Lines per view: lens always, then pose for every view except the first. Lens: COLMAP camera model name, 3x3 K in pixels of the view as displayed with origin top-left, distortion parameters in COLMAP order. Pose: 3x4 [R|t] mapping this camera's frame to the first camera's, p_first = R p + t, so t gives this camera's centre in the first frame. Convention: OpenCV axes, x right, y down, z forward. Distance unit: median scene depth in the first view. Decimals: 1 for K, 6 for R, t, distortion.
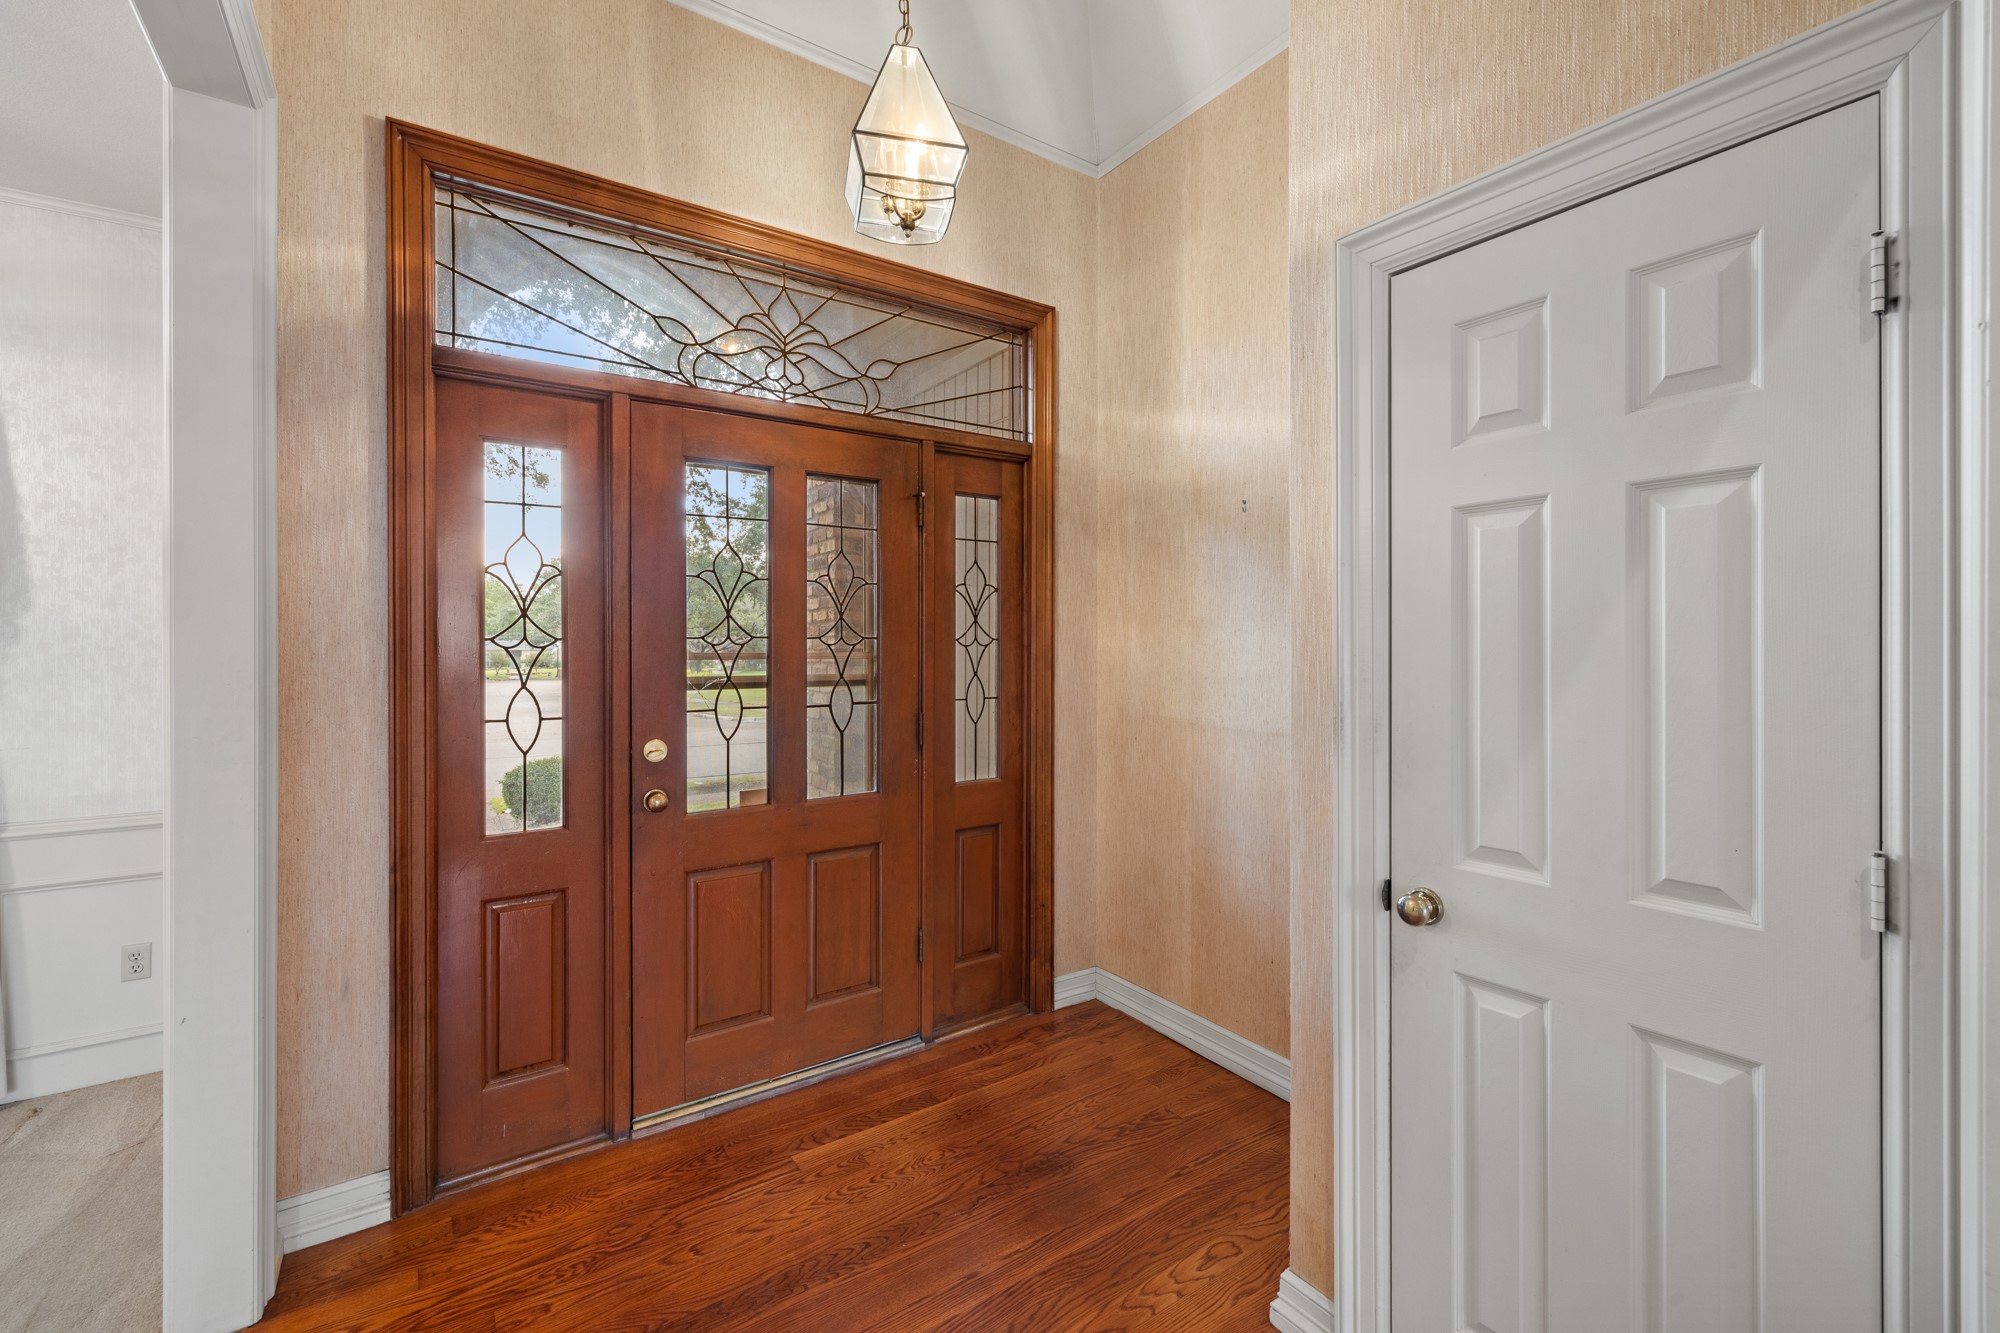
lens RADIAL K [[839.0, 0, 989.1], [0, 839.0, 650.3], [0, 0, 1]] dist [0.000314, 0.000456]
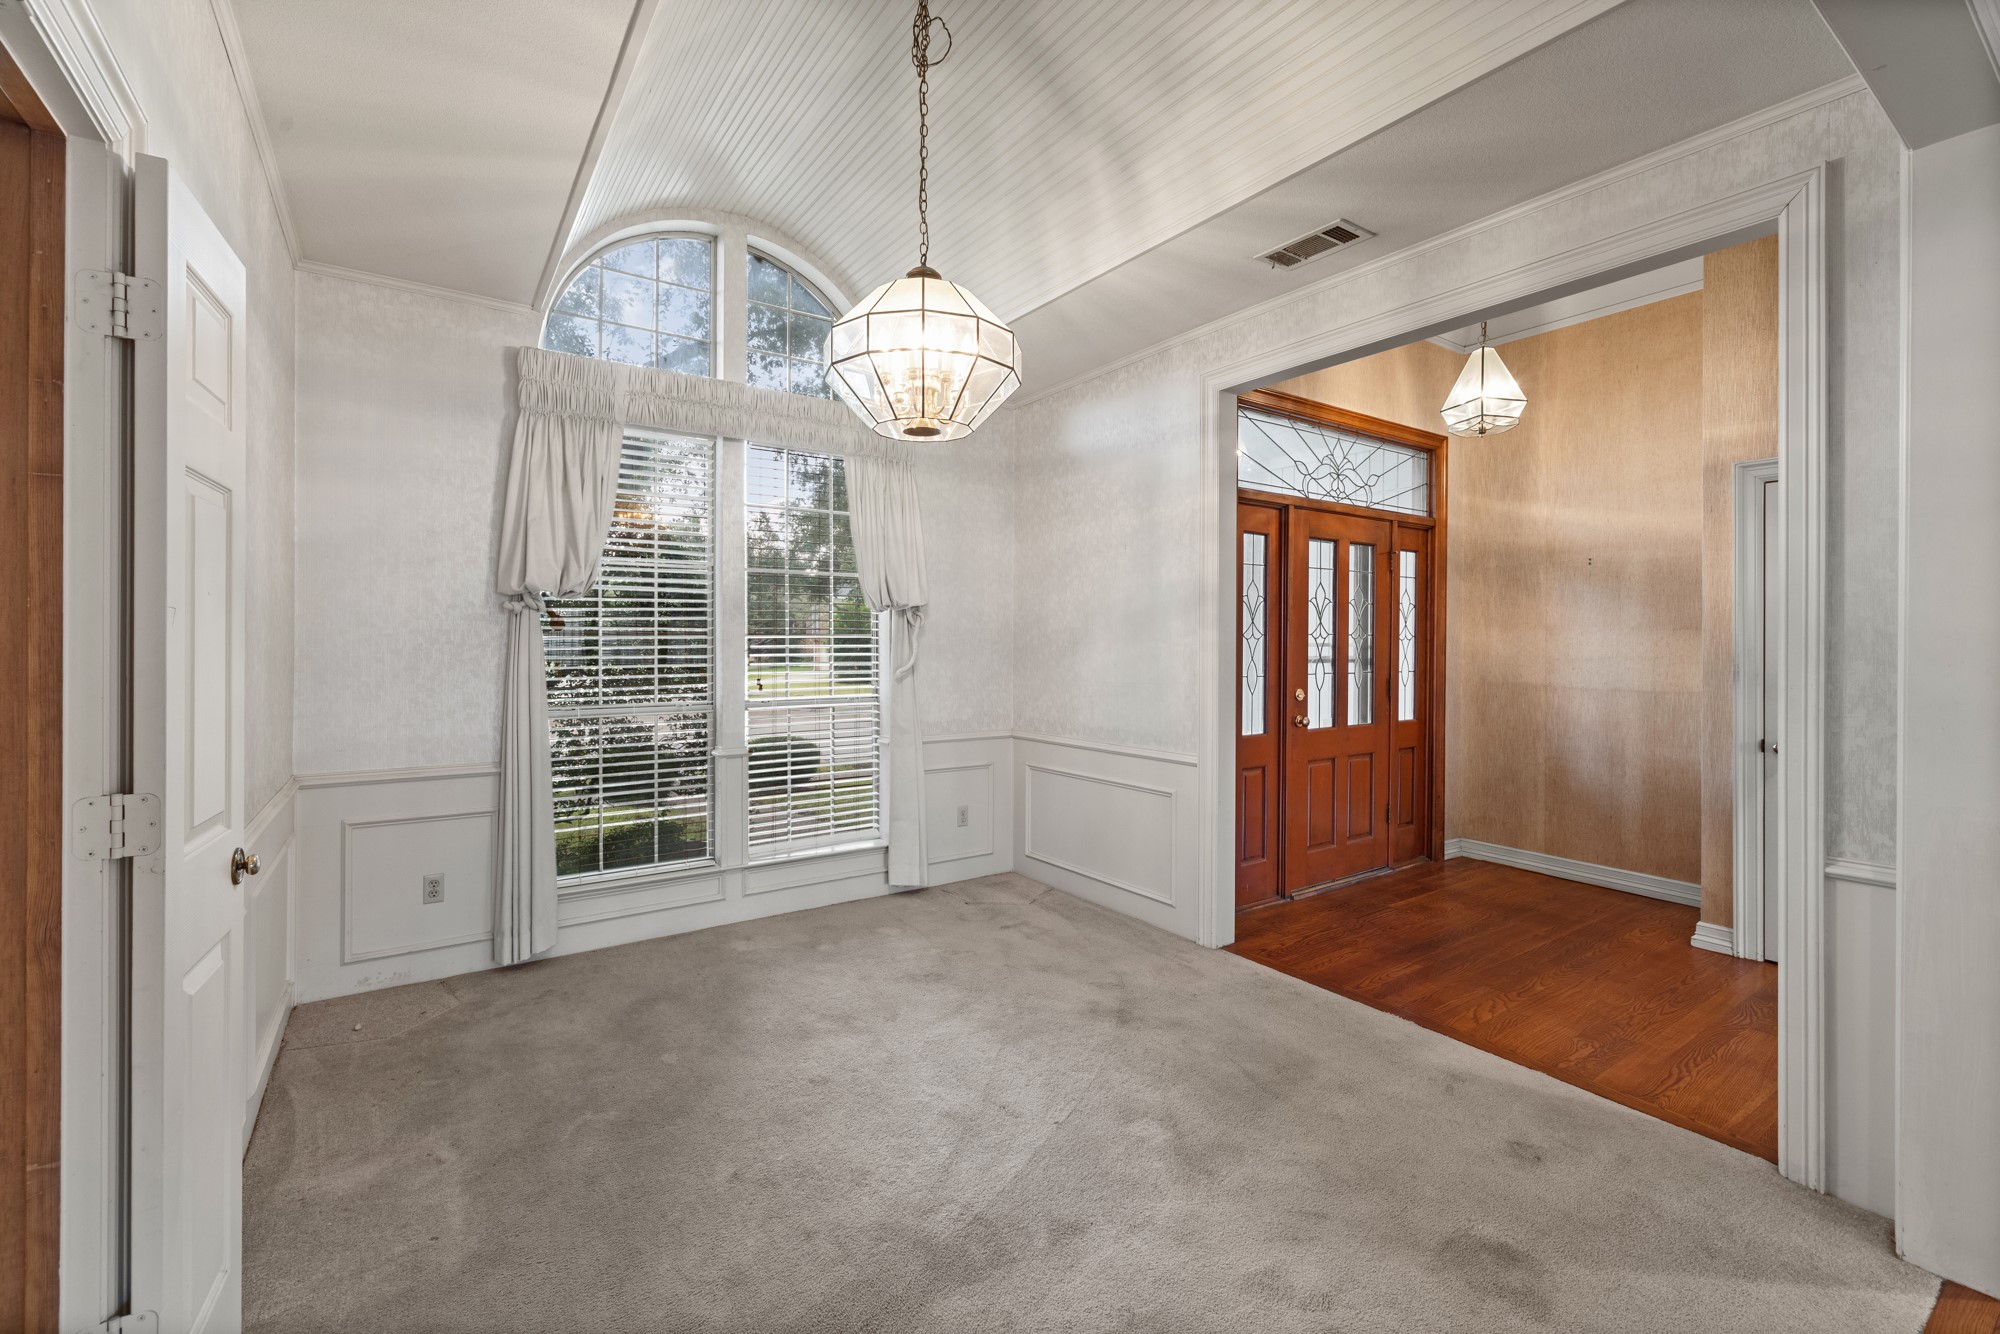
lens RADIAL K [[839.0, 0, 991.5], [0, 839.0, 646.6], [0, 0, 1]] dist [0.000314, 0.000456]
pose [[0.999976, 0.005905, 0.003580, -1.043346], [-0.005900, 0.999981, -0.001506, 0.018648], [-0.003589, 0.001485, 0.999992, -0.828004]]
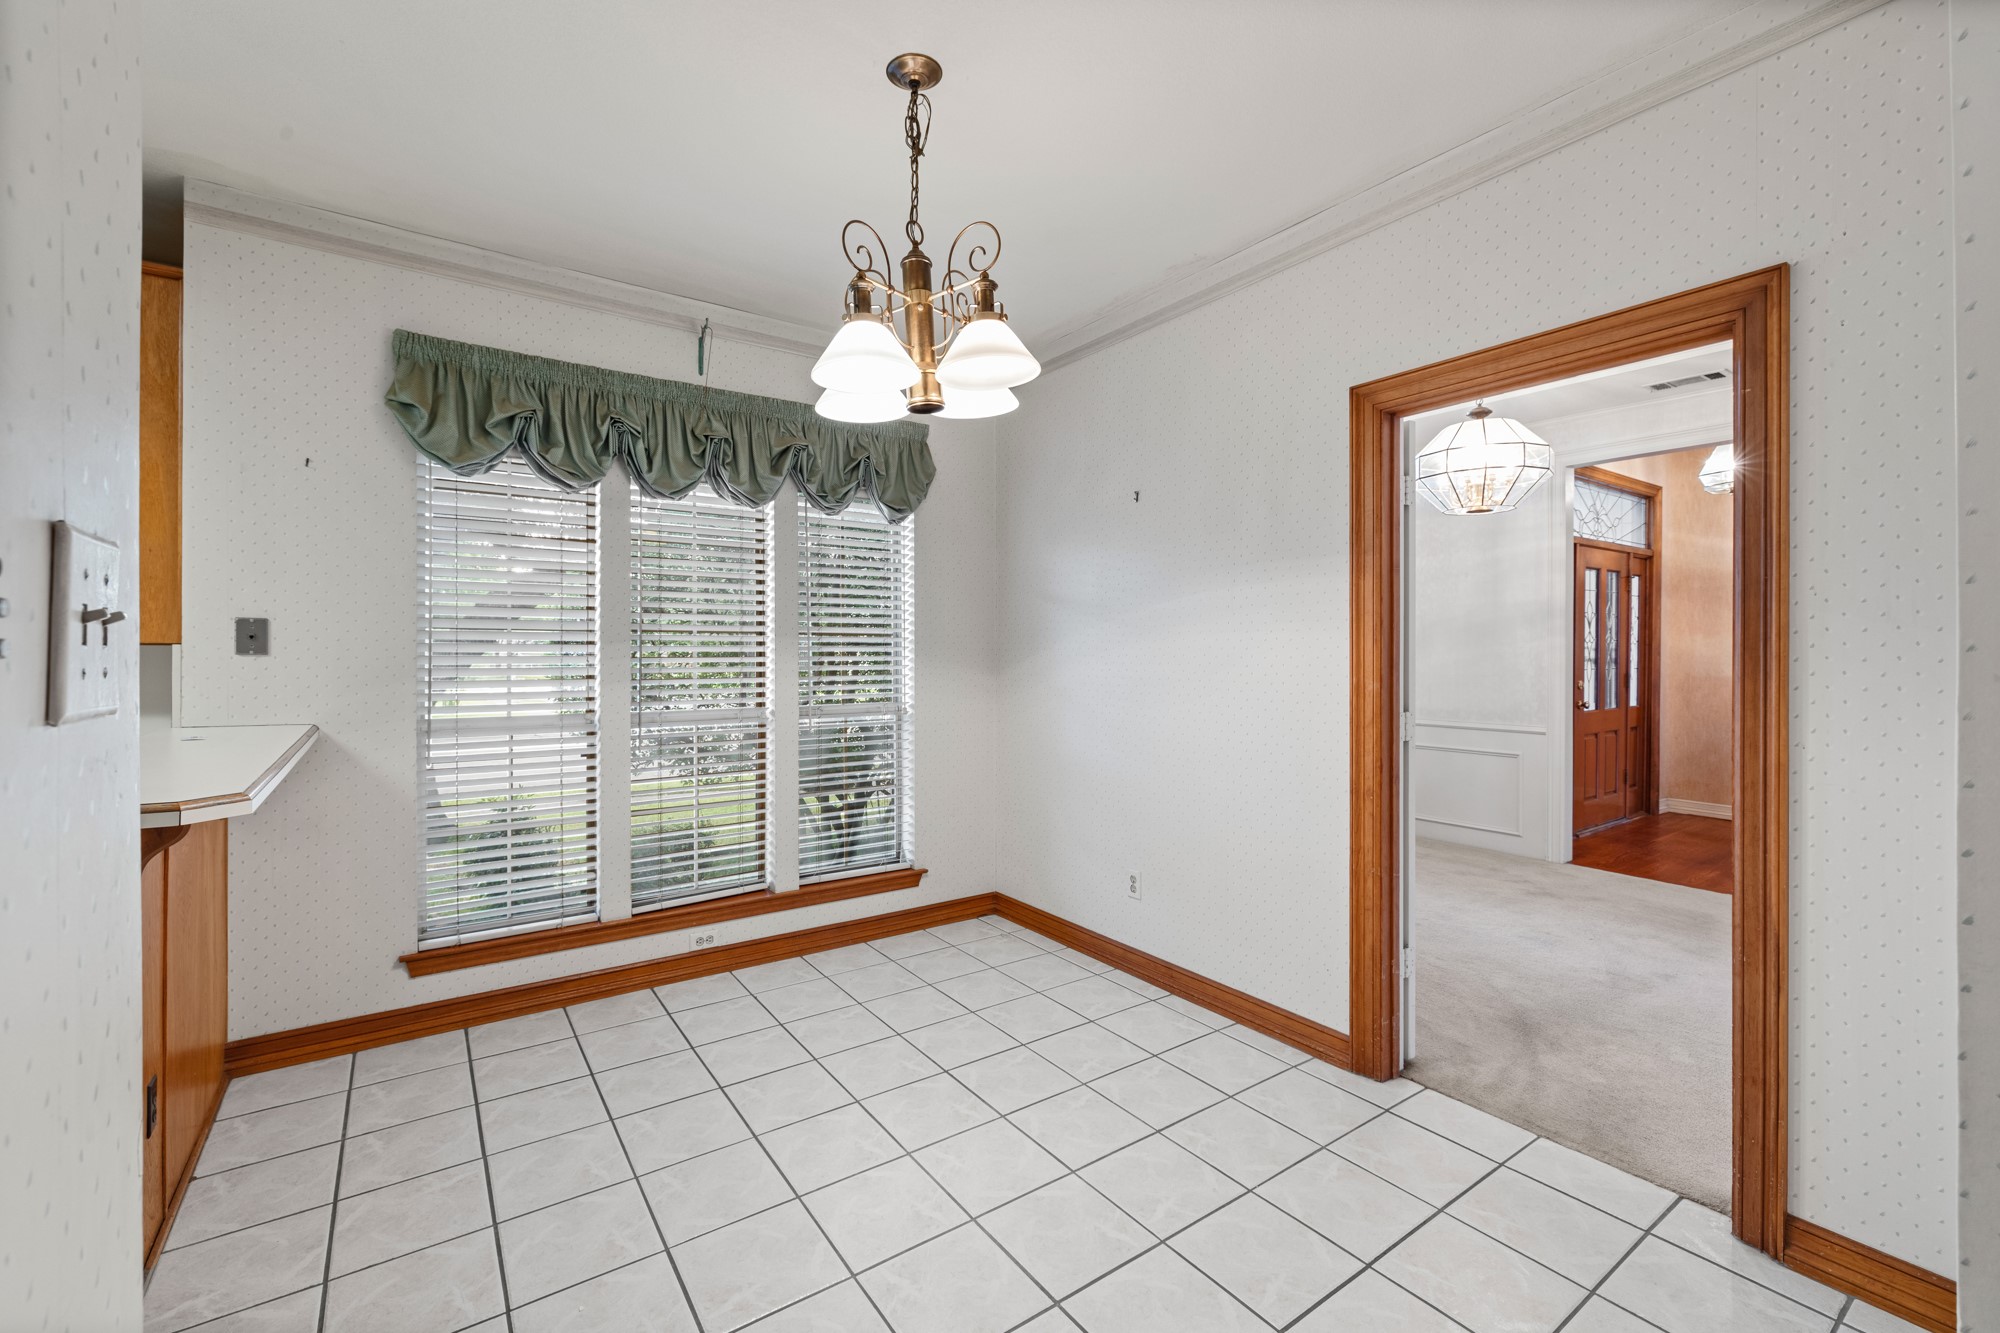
lens RADIAL K [[839.0, 0, 993.5], [0, 839.0, 650.4], [0, 0, 1]] dist [0.000314, 0.000456]
pose [[0.999870, 0.005553, 0.015155, -2.094265], [-0.005560, 0.999984, 0.000411, 0.023698], [-0.015152, -0.000496, 0.999885, -1.412699]]
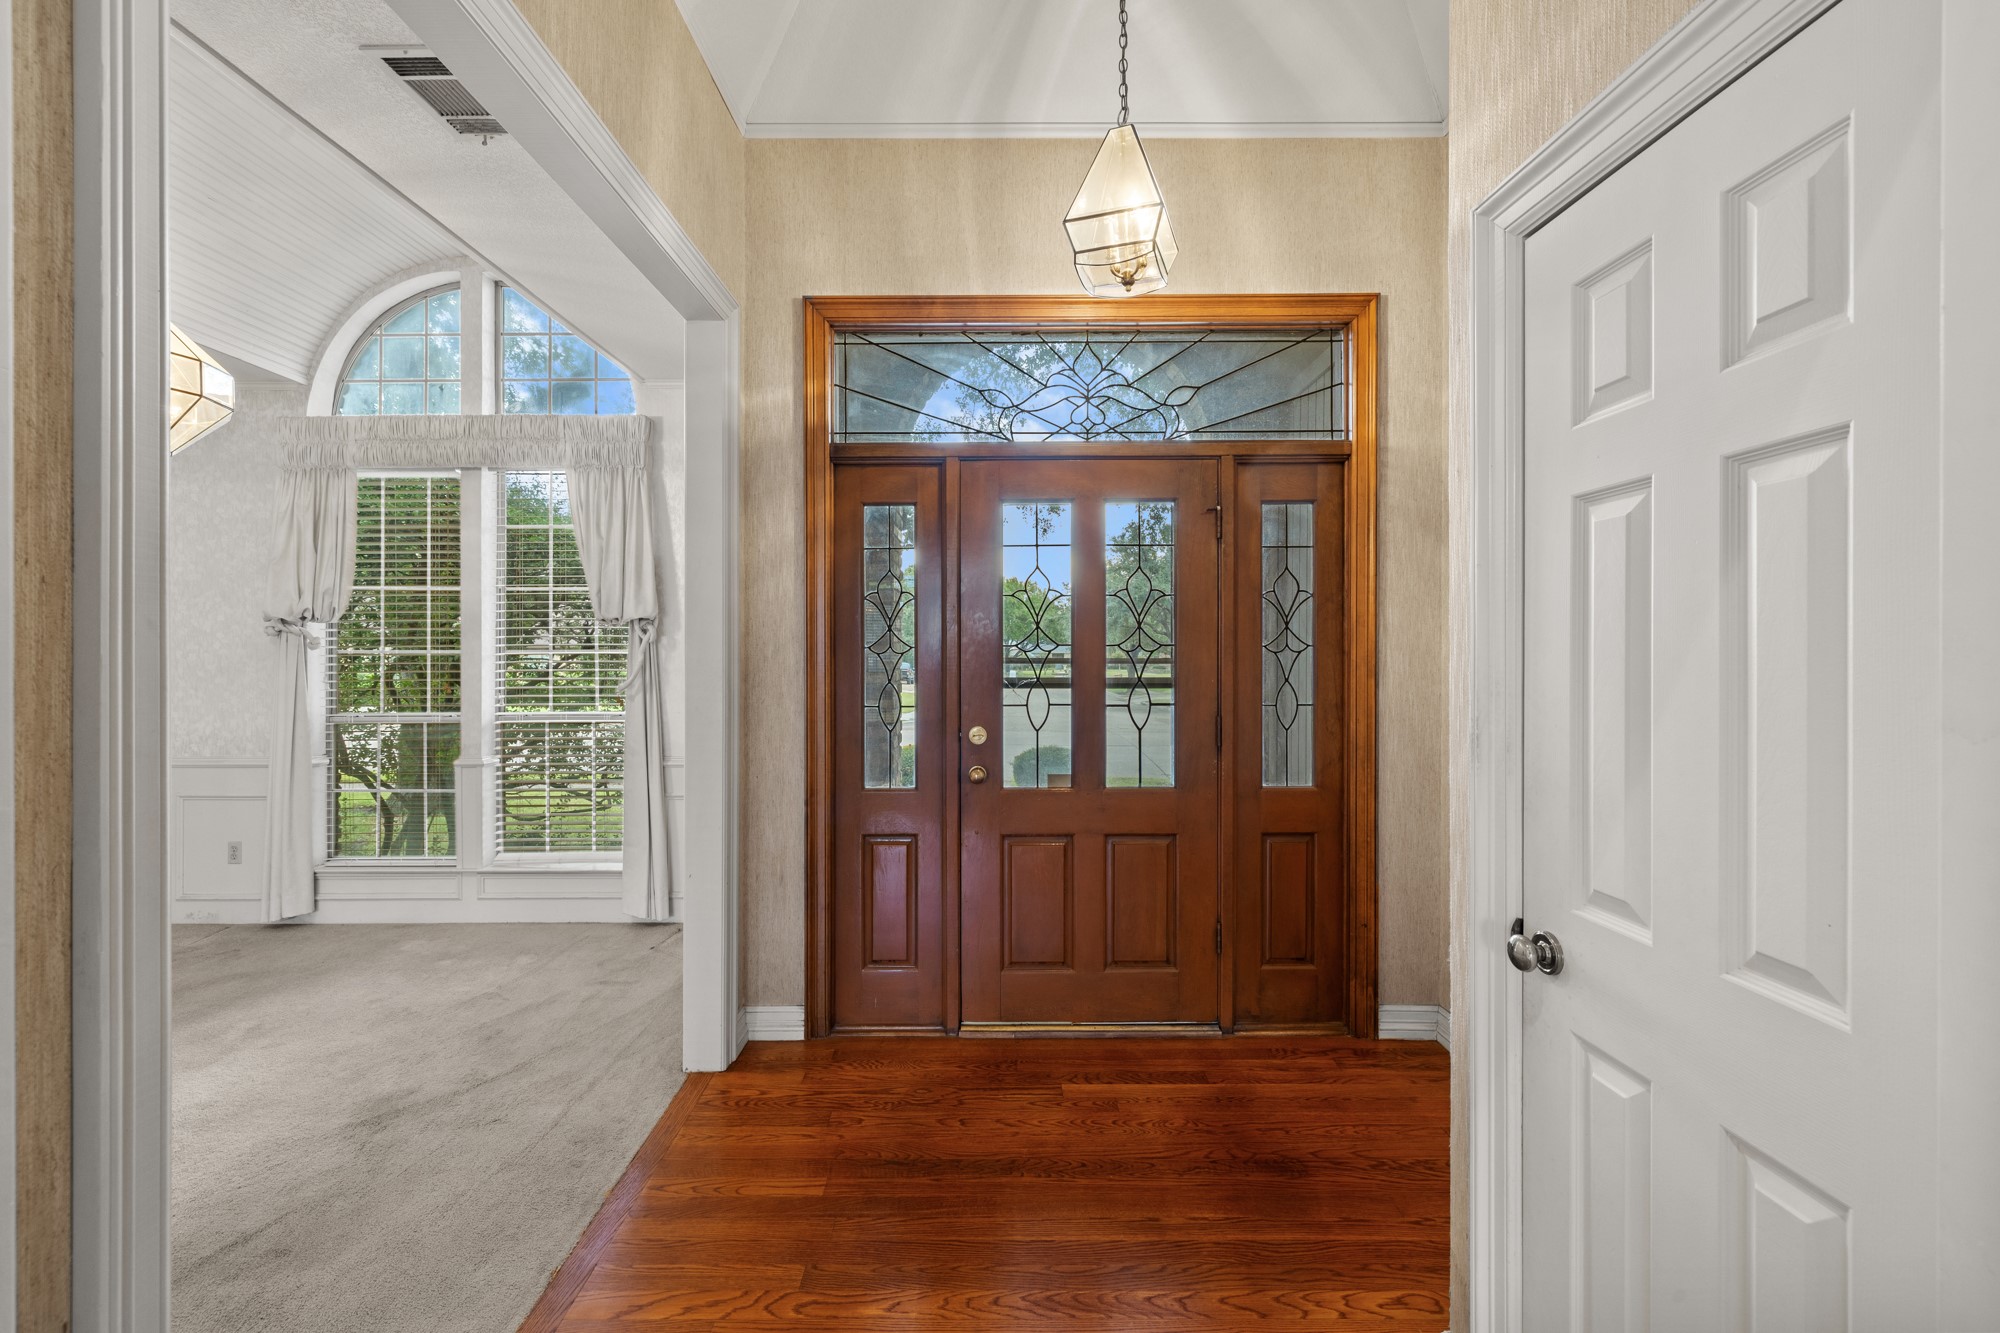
lens RADIAL K [[839.0, 0, 991.1], [0, 839.0, 653.5], [0, 0, 1]] dist [0.000314, 0.000456]
pose [[0.826472, 0.002875, -0.562970, 0.314213], [-0.003164, 0.999995, 0.000462, -0.003828], [0.562969, 0.001399, 0.826477, -0.031125]]
